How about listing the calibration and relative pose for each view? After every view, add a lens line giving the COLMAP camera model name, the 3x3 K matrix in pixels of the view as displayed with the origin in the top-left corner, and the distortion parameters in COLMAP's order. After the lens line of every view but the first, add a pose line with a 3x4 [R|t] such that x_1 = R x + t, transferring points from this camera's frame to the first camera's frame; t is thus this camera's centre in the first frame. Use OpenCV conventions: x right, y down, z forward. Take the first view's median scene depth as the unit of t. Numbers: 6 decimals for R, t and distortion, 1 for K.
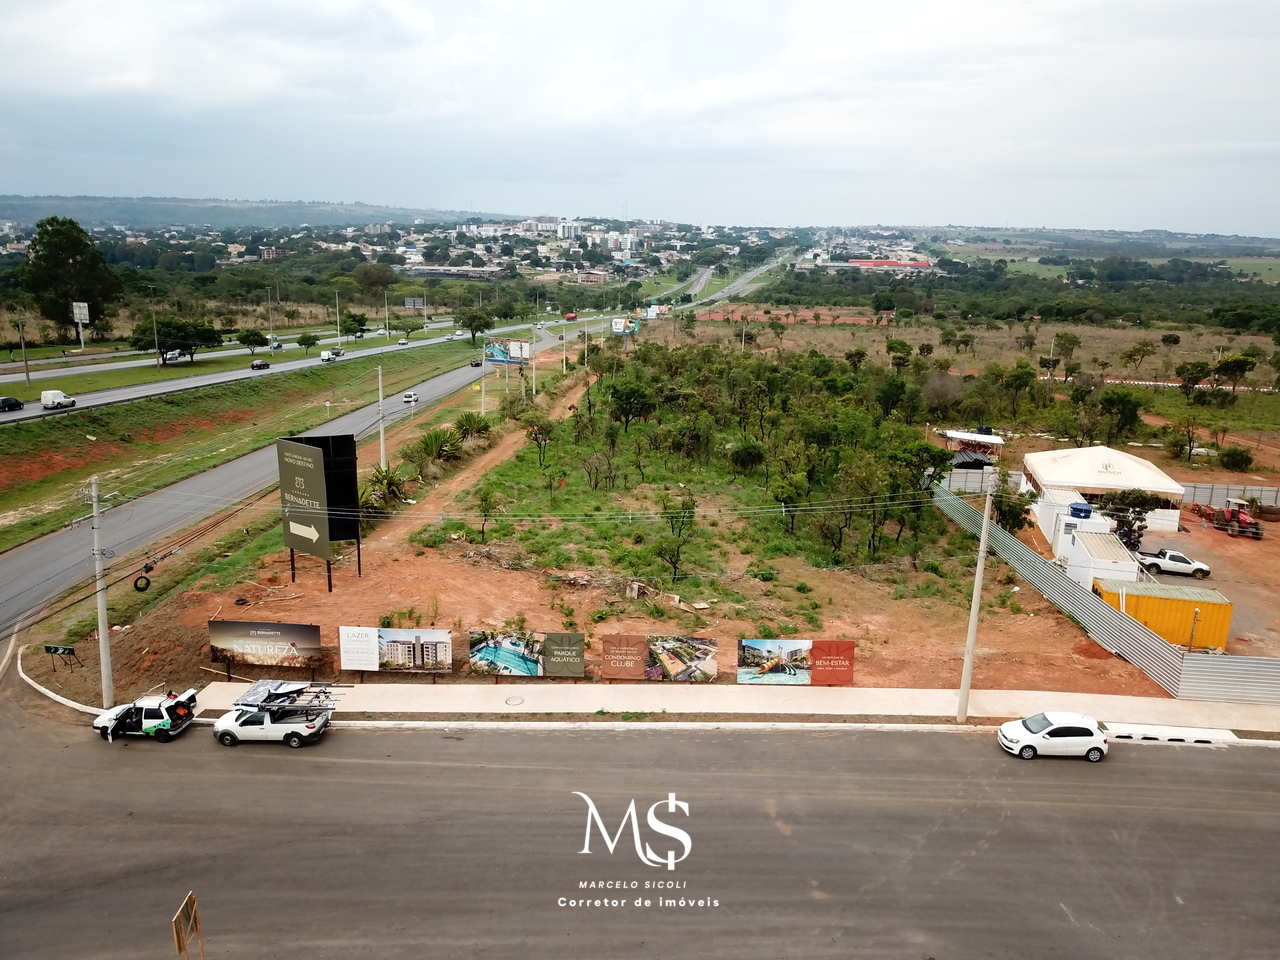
lens RADIAL K [[981.2, 0, 640.0], [0, 981.2, 480.0], [0, 0, 1]] dist [-0.004064, 0.011308]
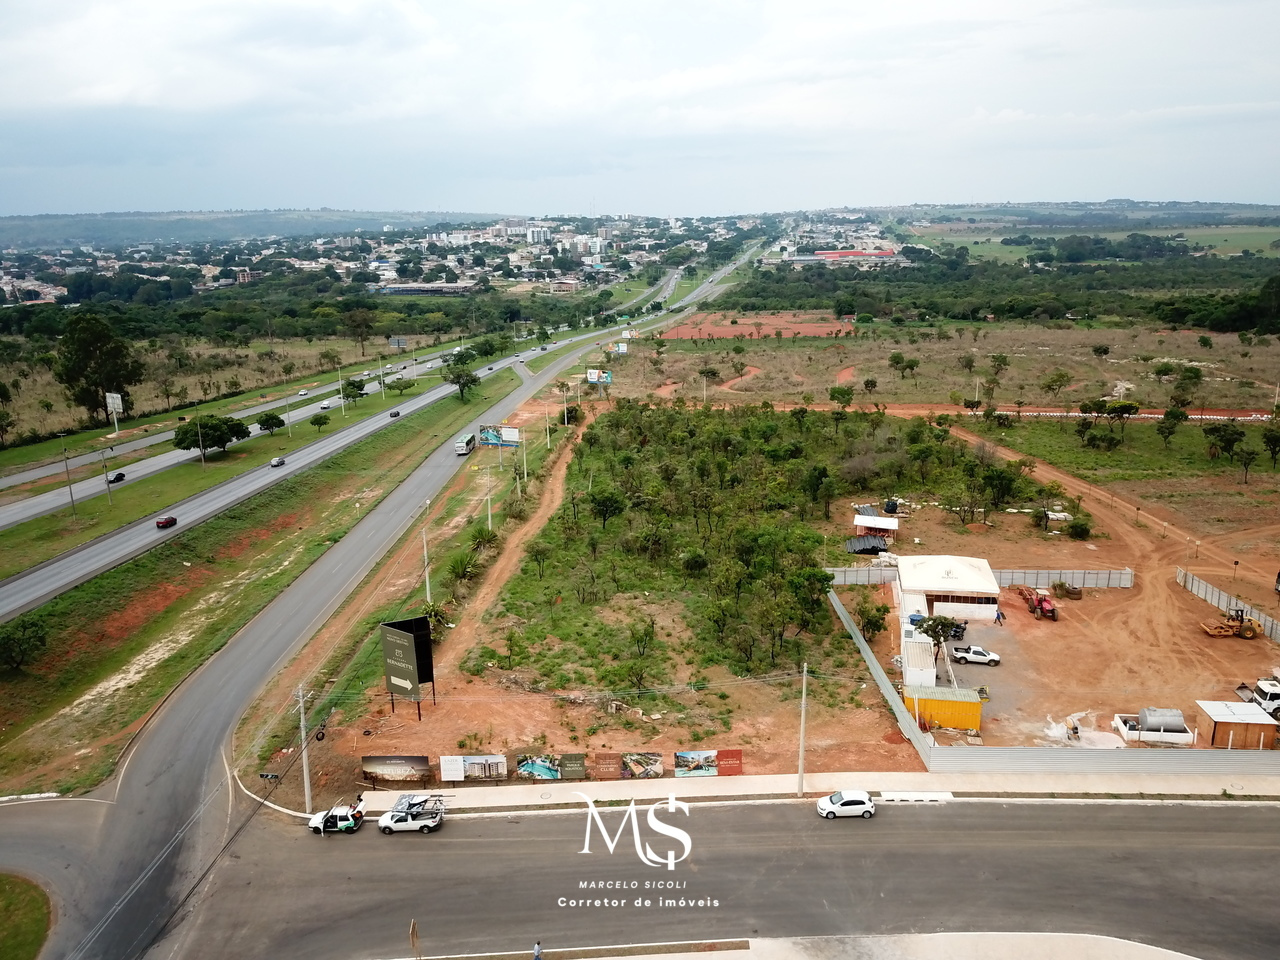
lens RADIAL K [[981.2, 0, 640.0], [0, 981.2, 480.0], [0, 0, 1]] dist [-0.004064, 0.011308]
pose [[0.998598, -0.049463, 0.018858, 0.008389], [0.049267, 0.998728, 0.010695, -0.088459], [-0.019363, -0.009751, 0.999765, -0.188078]]
